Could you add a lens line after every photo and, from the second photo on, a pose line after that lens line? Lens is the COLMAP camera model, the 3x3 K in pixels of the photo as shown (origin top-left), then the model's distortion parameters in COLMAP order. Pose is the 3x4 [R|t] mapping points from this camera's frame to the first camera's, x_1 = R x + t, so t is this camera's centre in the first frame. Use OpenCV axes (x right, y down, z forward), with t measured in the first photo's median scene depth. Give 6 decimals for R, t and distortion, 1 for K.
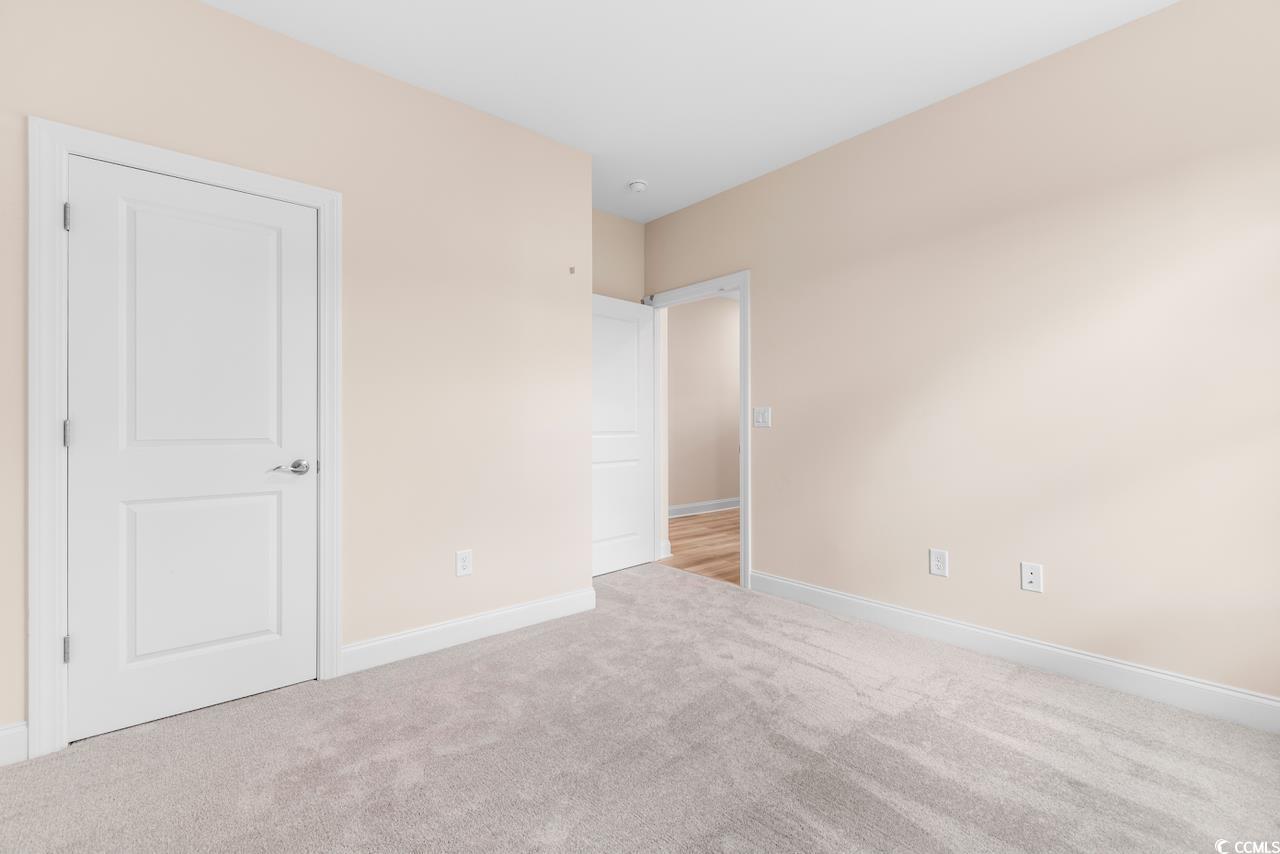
lens RADIAL K [[560.1, 0, 622.8], [0, 560.1, 426.3], [0, 0, 1]] dist [0.005207, 0.000247]
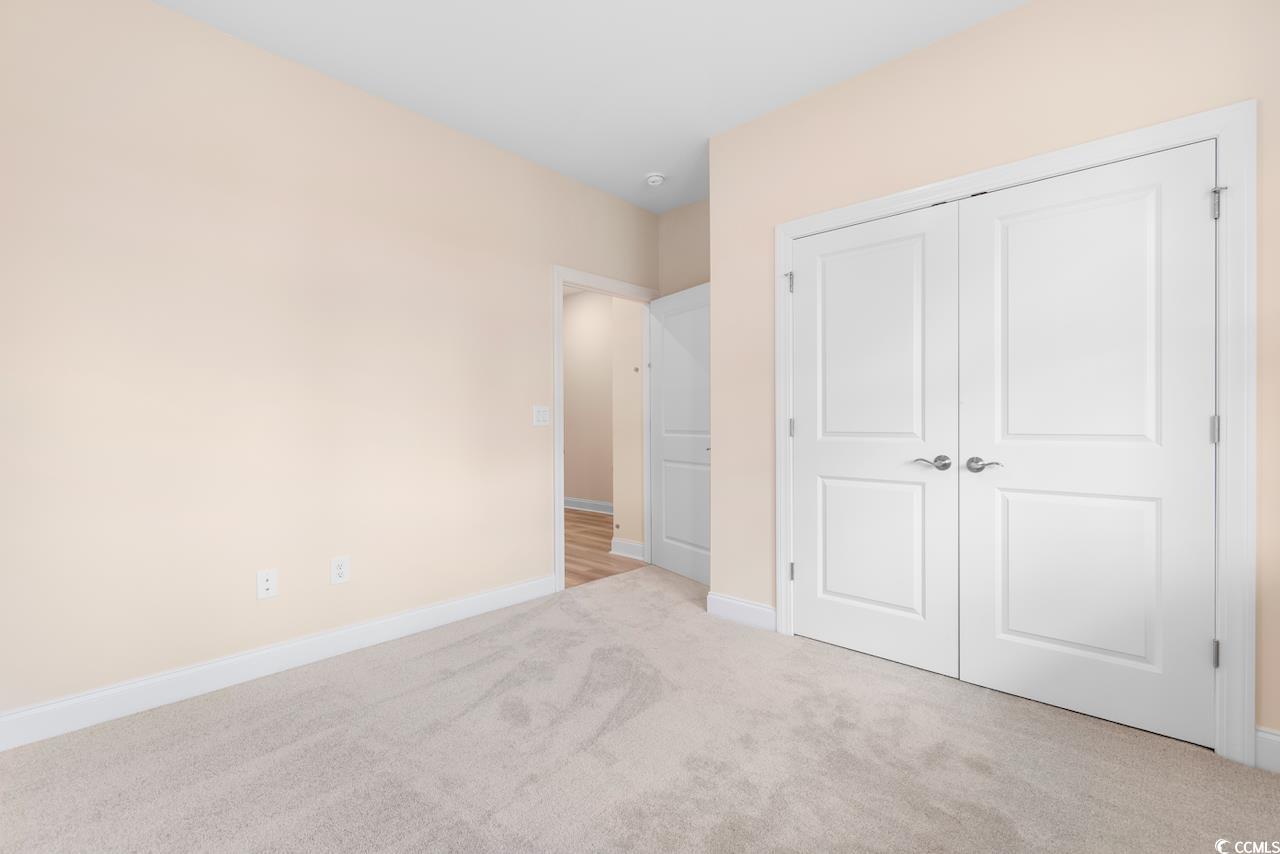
lens RADIAL K [[560.1, 0, 622.9], [0, 560.1, 420.6], [0, 0, 1]] dist [0.005207, 0.000247]
pose [[0.132859, 0.000096, -0.991135, 0.373229], [0.000281, 1.000000, 0.000135, -0.002842], [0.991135, -0.000297, 0.132859, 0.299176]]
